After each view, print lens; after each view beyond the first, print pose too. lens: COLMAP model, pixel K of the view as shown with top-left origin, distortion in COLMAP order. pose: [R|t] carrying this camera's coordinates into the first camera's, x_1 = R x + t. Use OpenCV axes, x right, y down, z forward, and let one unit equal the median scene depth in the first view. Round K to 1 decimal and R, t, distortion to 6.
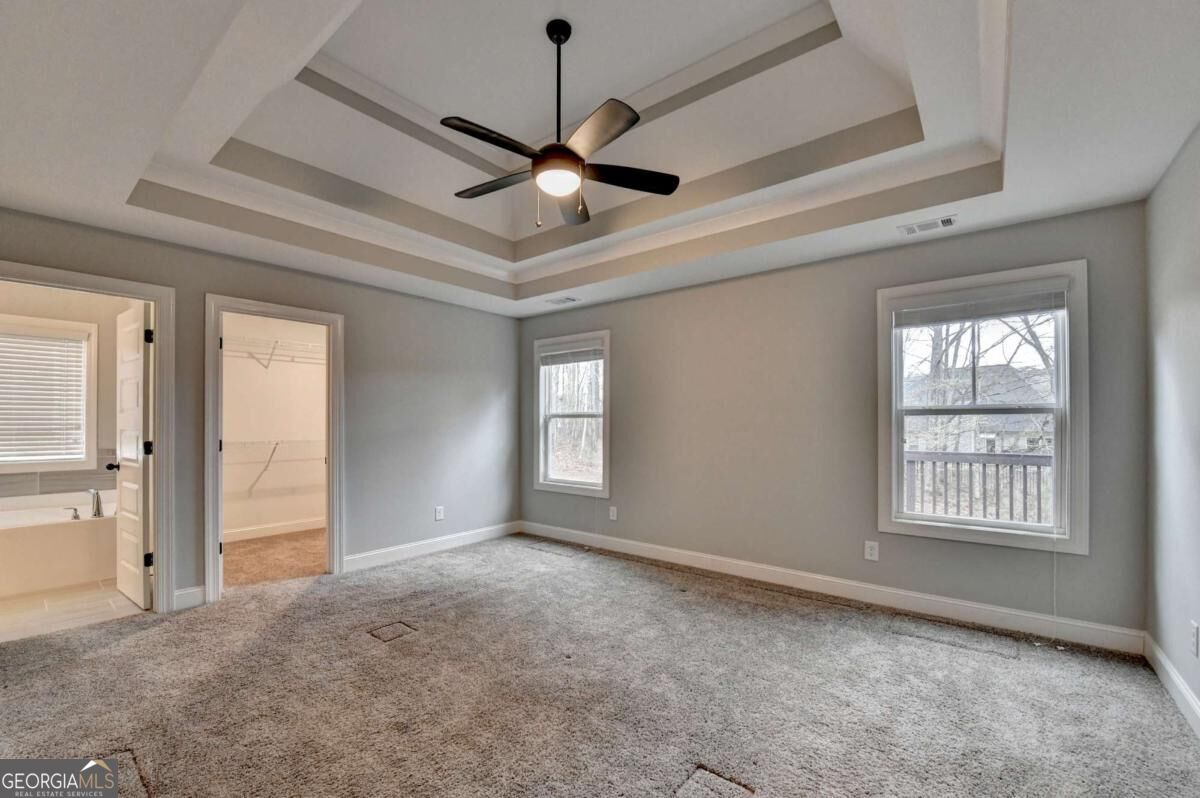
lens RADIAL K [[495.4, 0, 594.1], [0, 495.4, 414.1], [0, 0, 1]] dist [-0.013111, -0.000916]
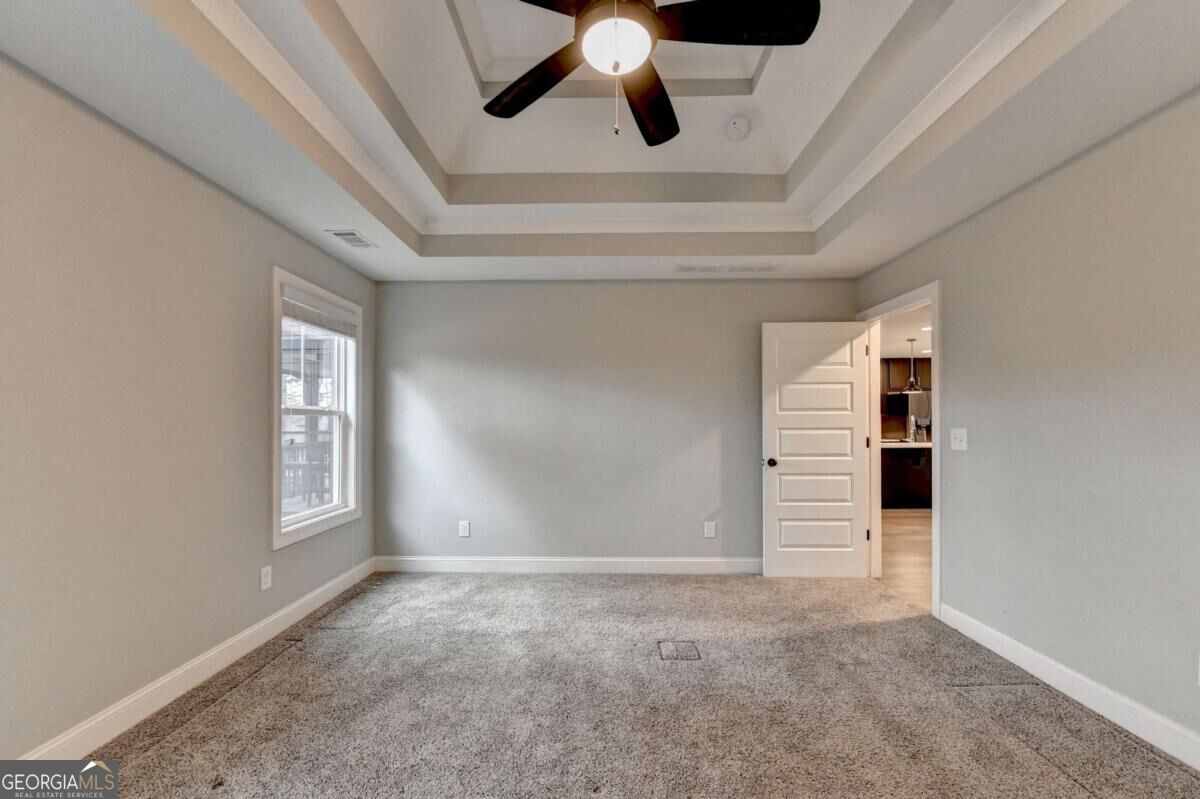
lens RADIAL K [[495.4, 0, 594.1], [0, 495.4, 414.6], [0, 0, 1]] dist [-0.013111, -0.000916]
pose [[-0.610404, 0.007723, 0.792052, -0.374001], [-0.016695, 0.999605, -0.022613, 0.010918], [-0.791914, -0.027027, -0.610034, 0.936839]]
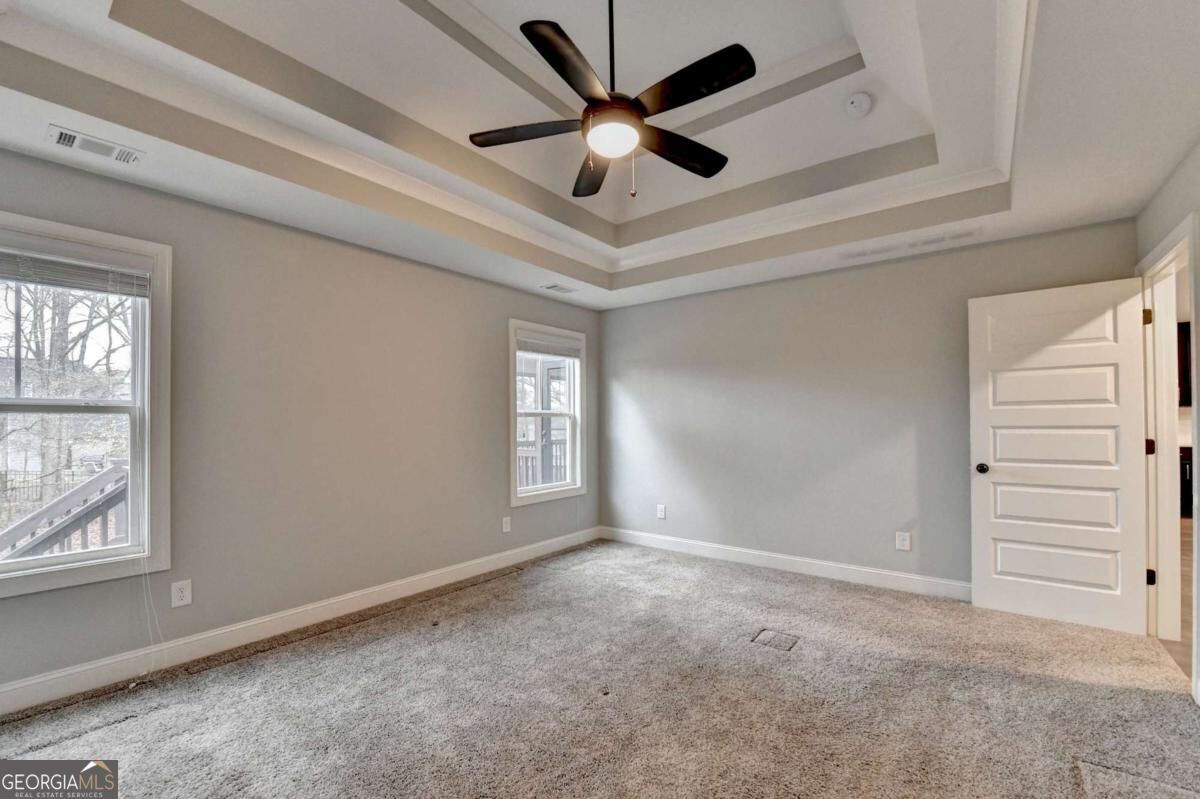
lens RADIAL K [[495.4, 0, 594.1], [0, 495.4, 414.6], [0, 0, 1]] dist [-0.013111, -0.000916]
pose [[-0.009013, 0.013148, 0.999873, -0.611531], [-0.014093, 0.999813, -0.013274, 0.009677], [-0.999860, -0.014211, -0.008826, 0.690323]]
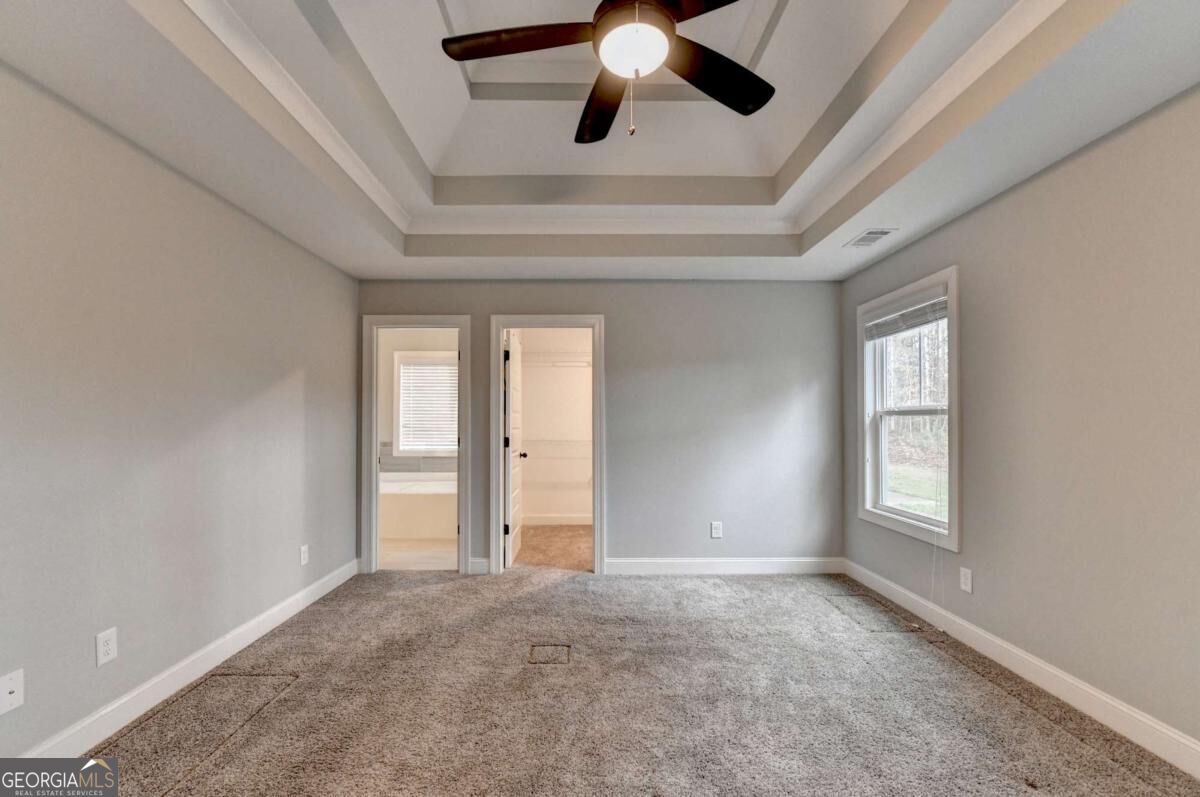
lens RADIAL K [[495.4, 0, 594.1], [0, 495.4, 413.6], [0, 0, 1]] dist [-0.013111, -0.000916]
pose [[0.629245, -0.013034, -0.777098, 0.262968], [0.013257, 0.999894, -0.006036, 0.004702], [0.777094, -0.006504, 0.629351, 0.371990]]
